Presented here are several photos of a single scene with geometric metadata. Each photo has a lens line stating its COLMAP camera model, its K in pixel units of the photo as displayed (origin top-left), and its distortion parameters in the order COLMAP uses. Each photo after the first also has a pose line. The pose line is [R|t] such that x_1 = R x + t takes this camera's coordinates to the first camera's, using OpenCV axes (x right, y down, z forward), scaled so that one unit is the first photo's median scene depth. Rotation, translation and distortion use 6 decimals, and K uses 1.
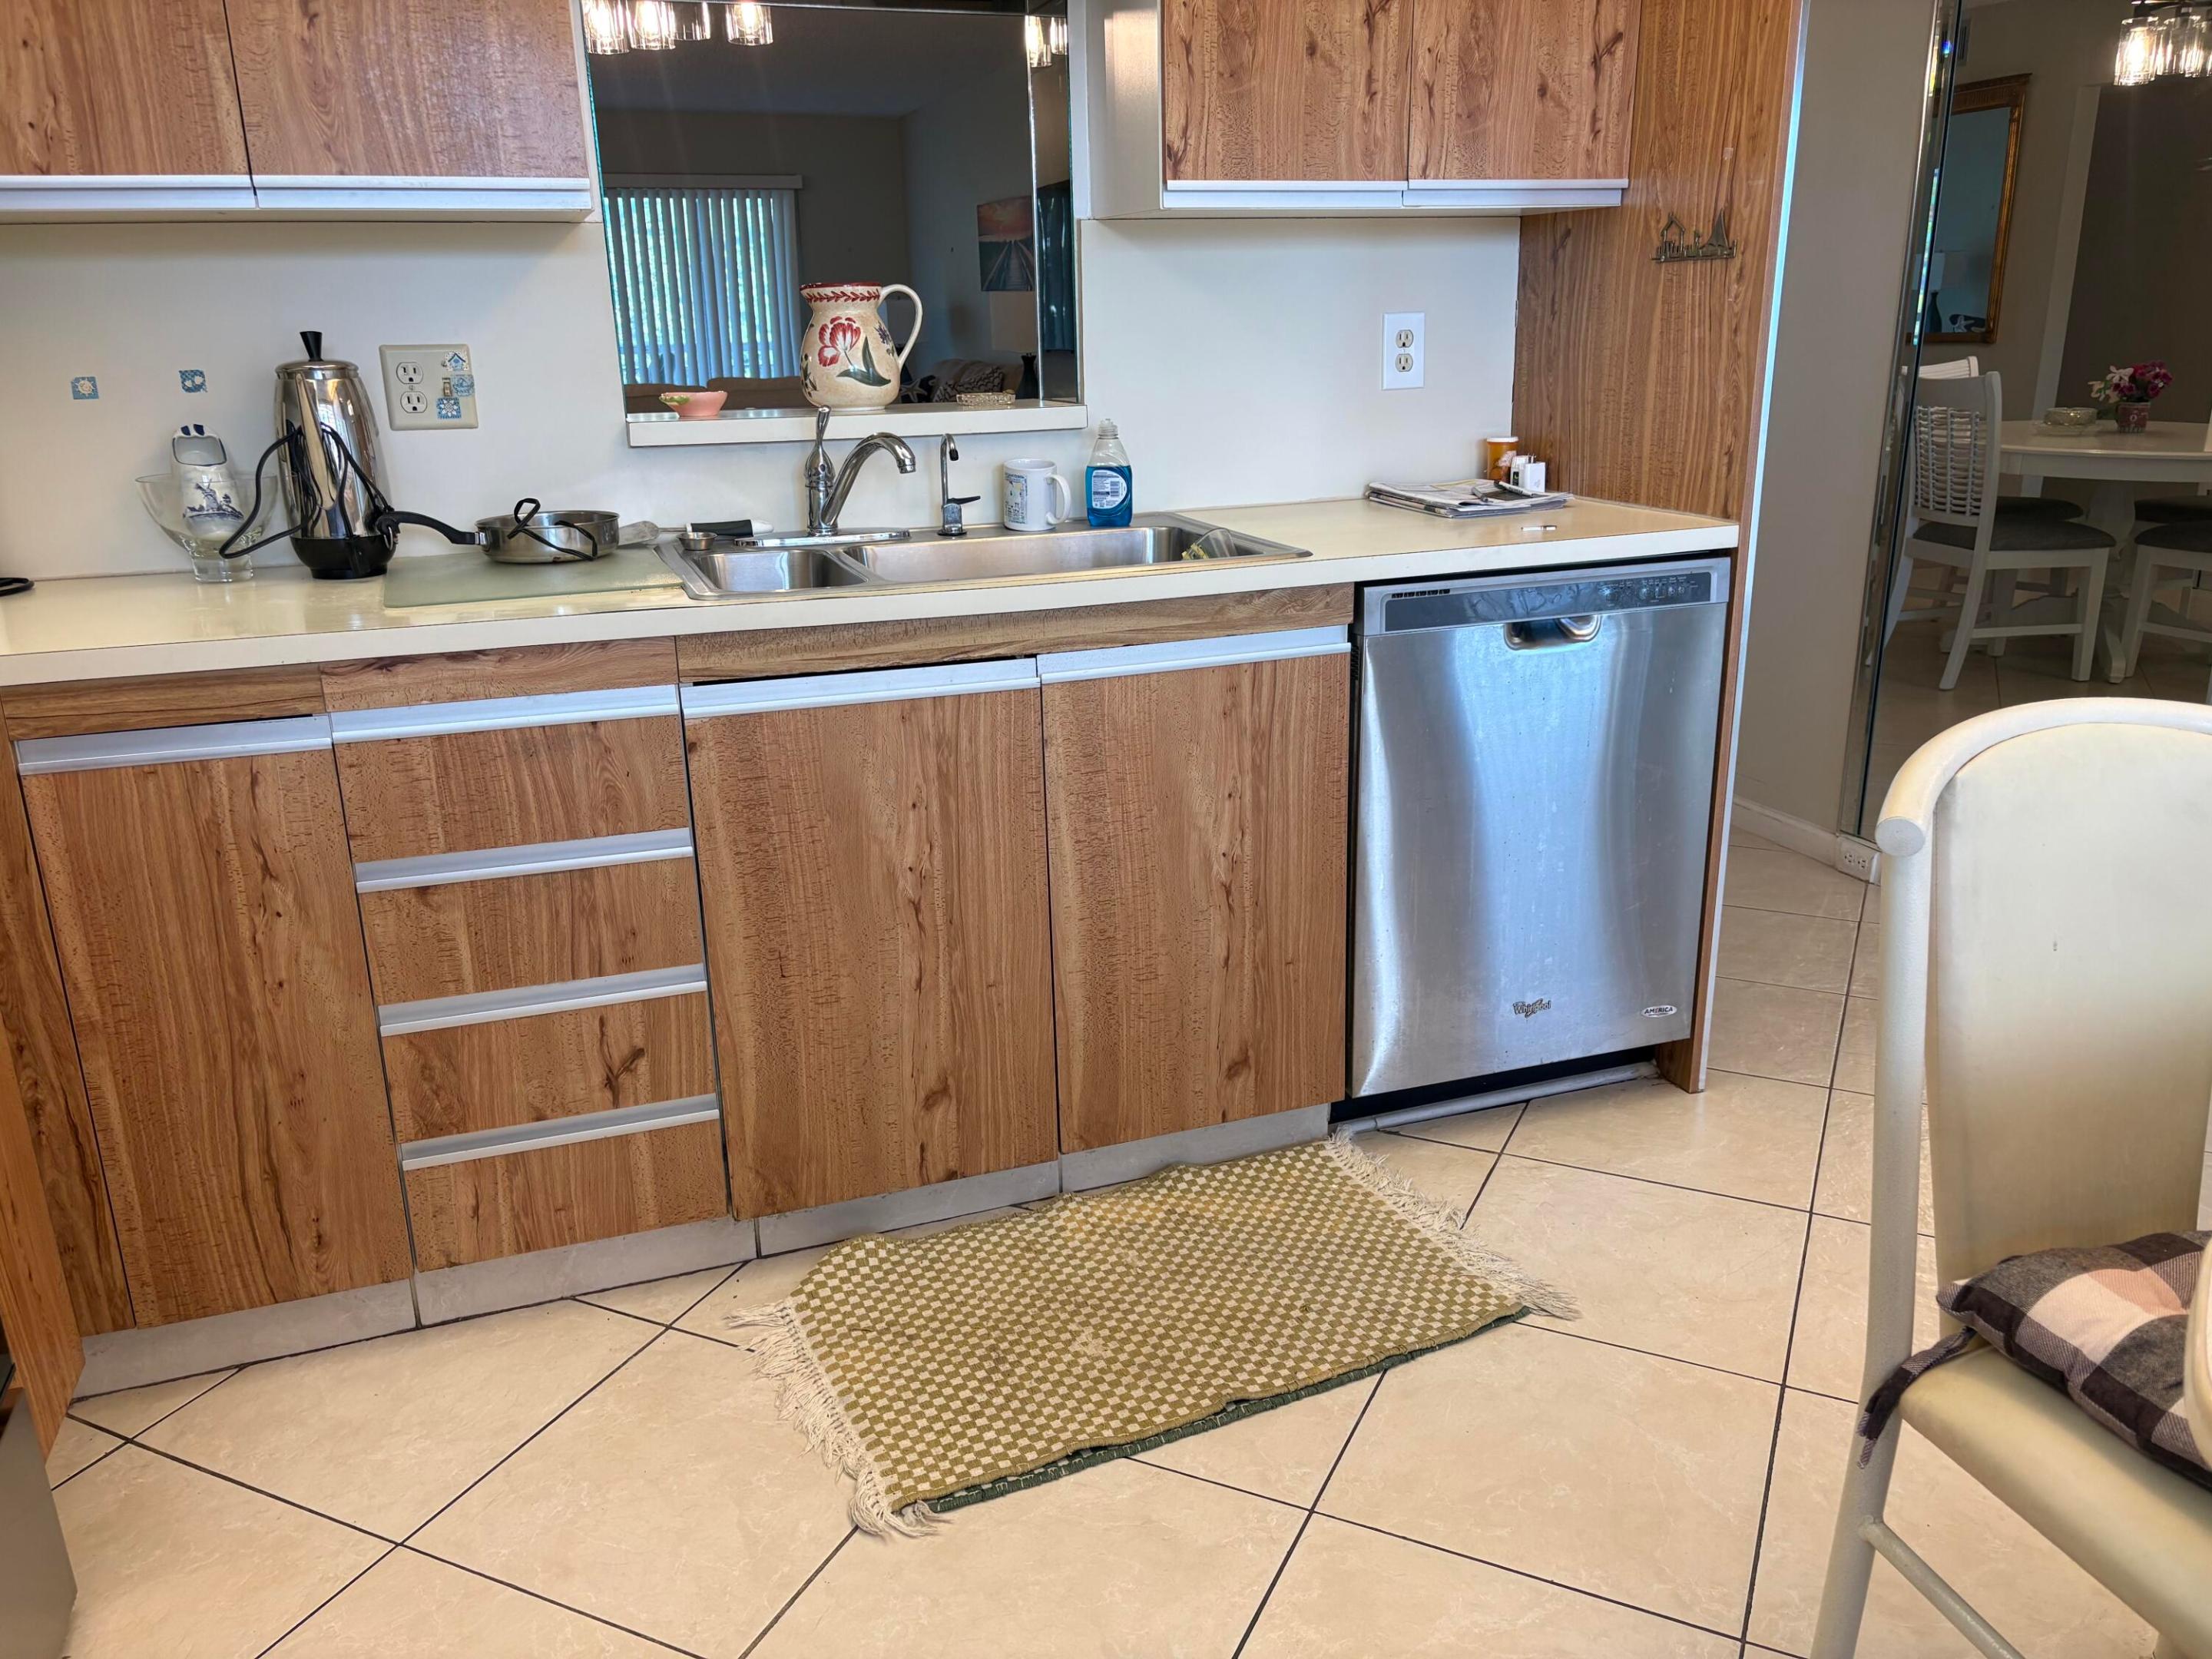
lens RADIAL K [[1675.1, 0, 1112.1], [0, 1675.1, 824.8], [0, 0, 1]] dist [0.057619, -0.073617]
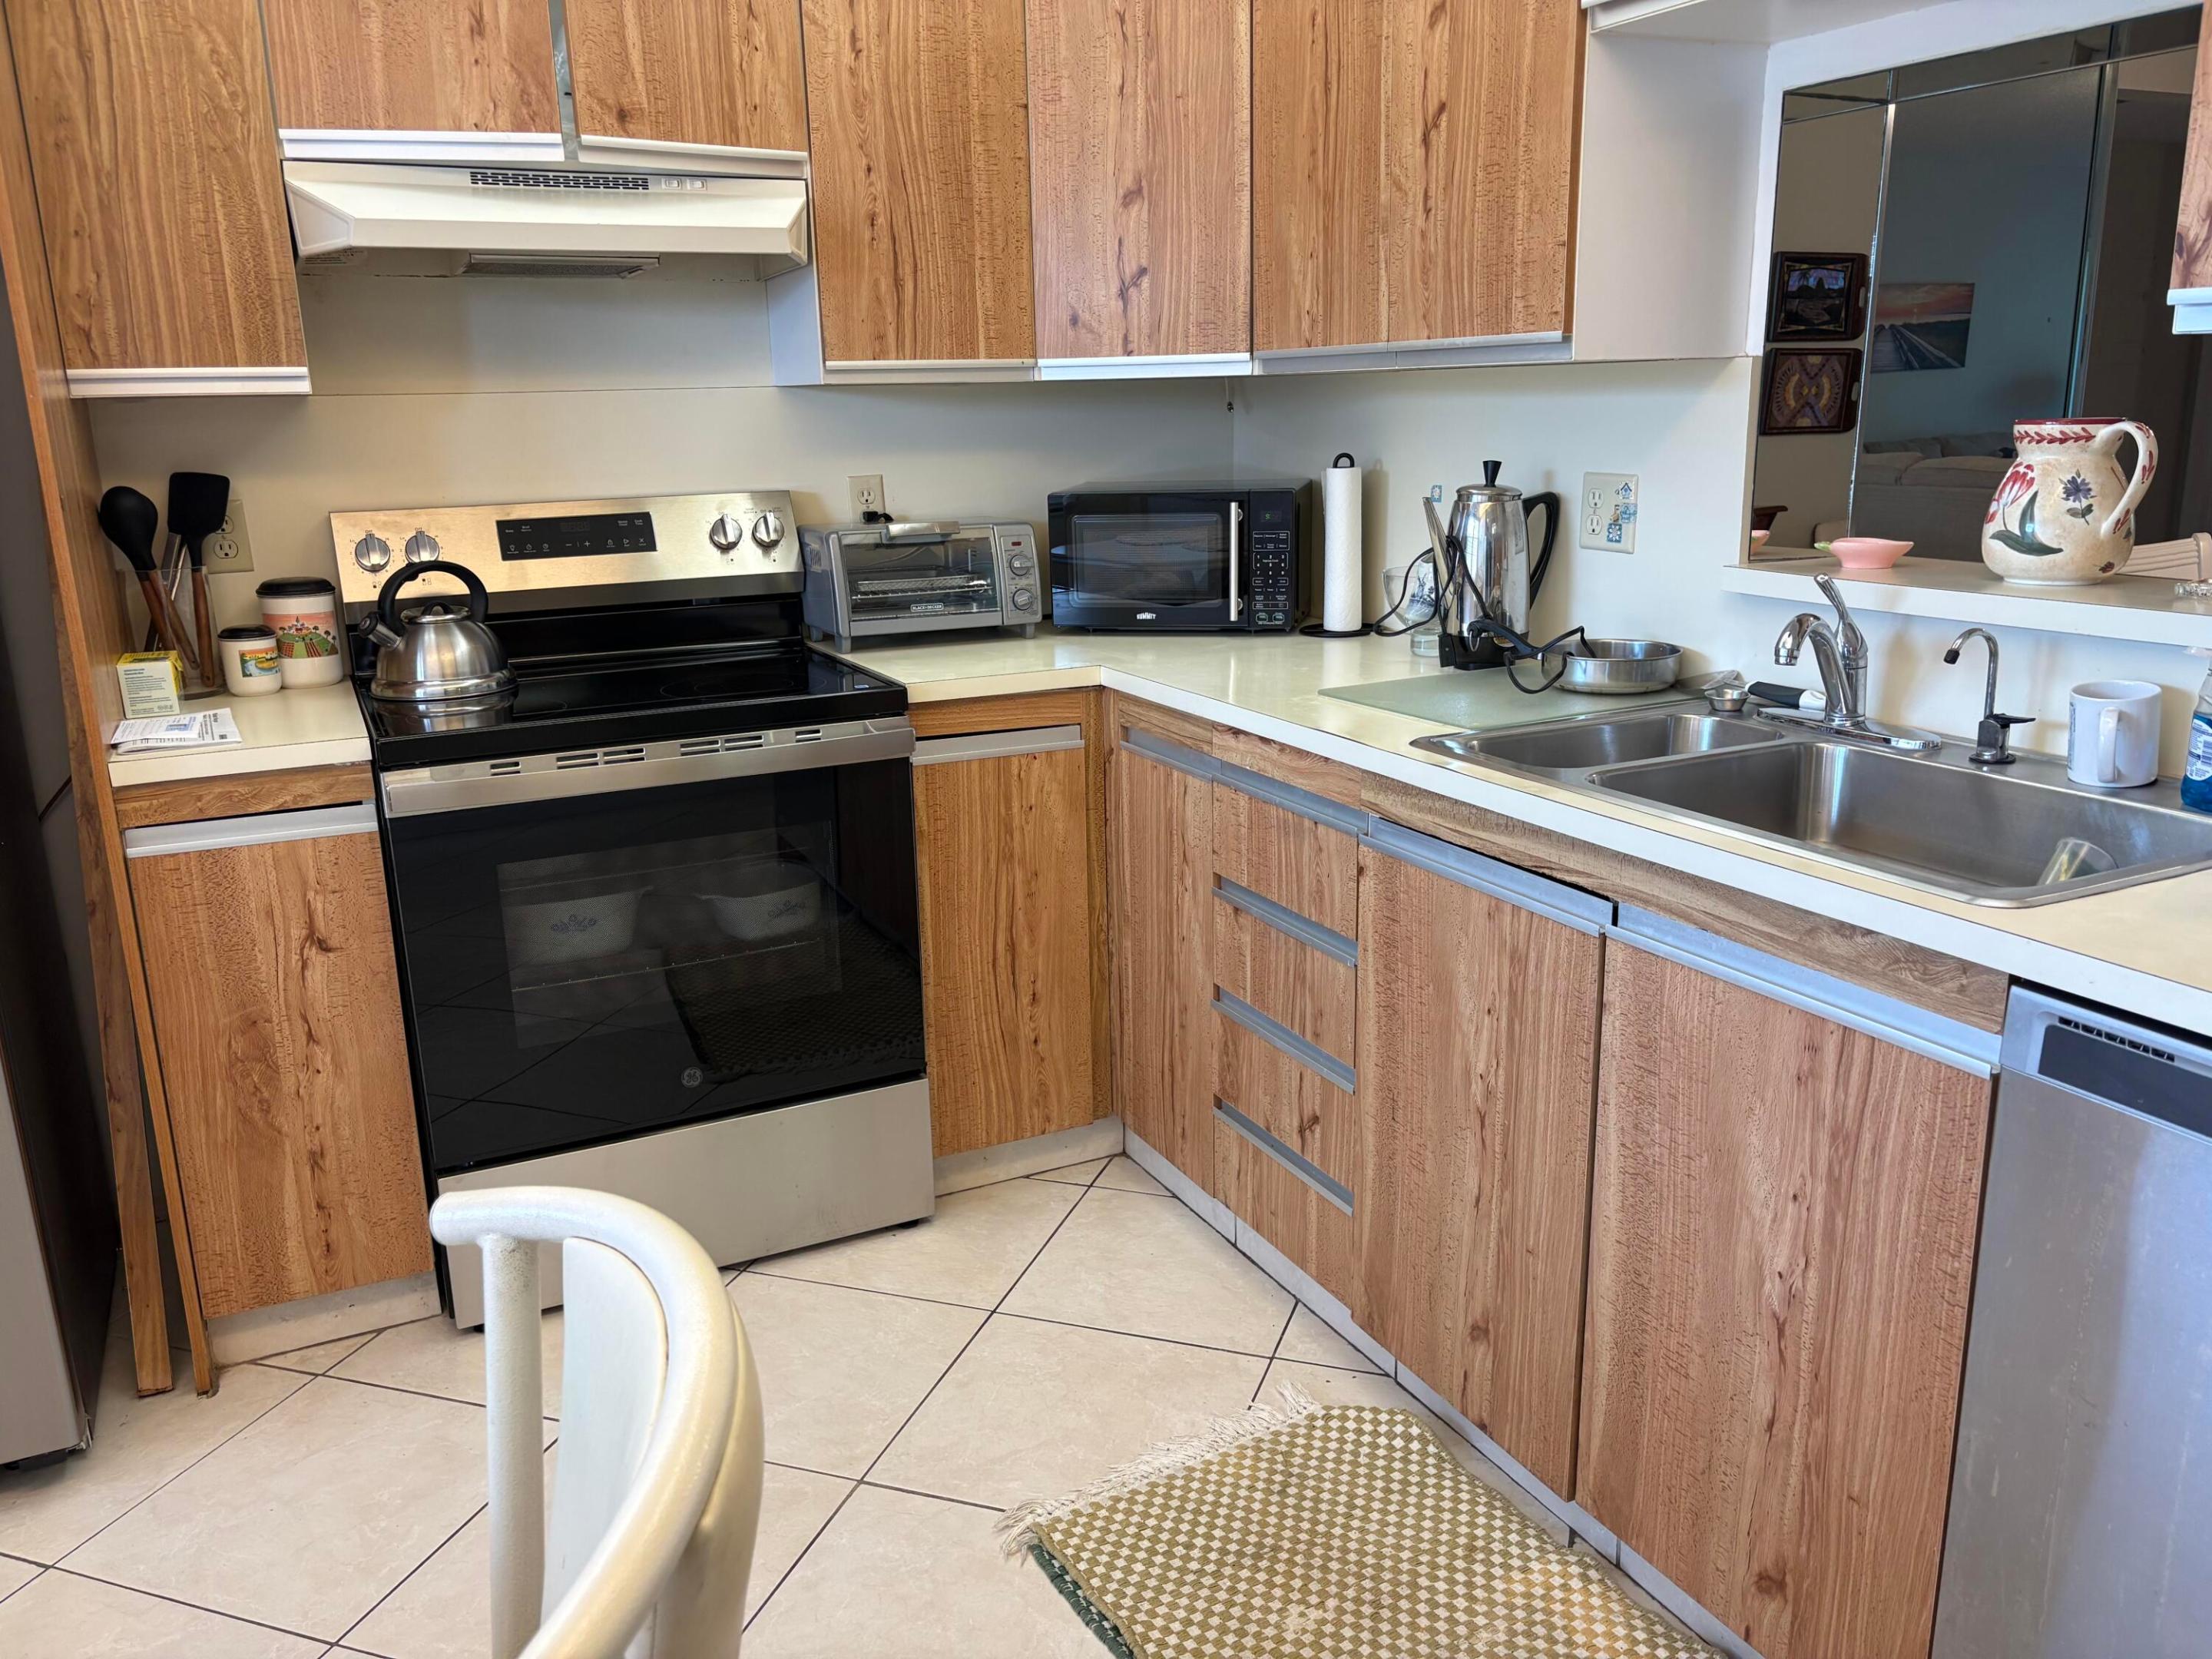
lens RADIAL K [[1672.9, 0, 1097.7], [0, 1672.9, 809.9], [0, 0, 1]] dist [0.059674, -0.061828]
pose [[0.105800, 0.253664, -0.961489, 0.672580], [-0.271728, 0.937490, 0.217432, -0.241772], [0.956541, 0.238260, 0.168114, 0.589396]]
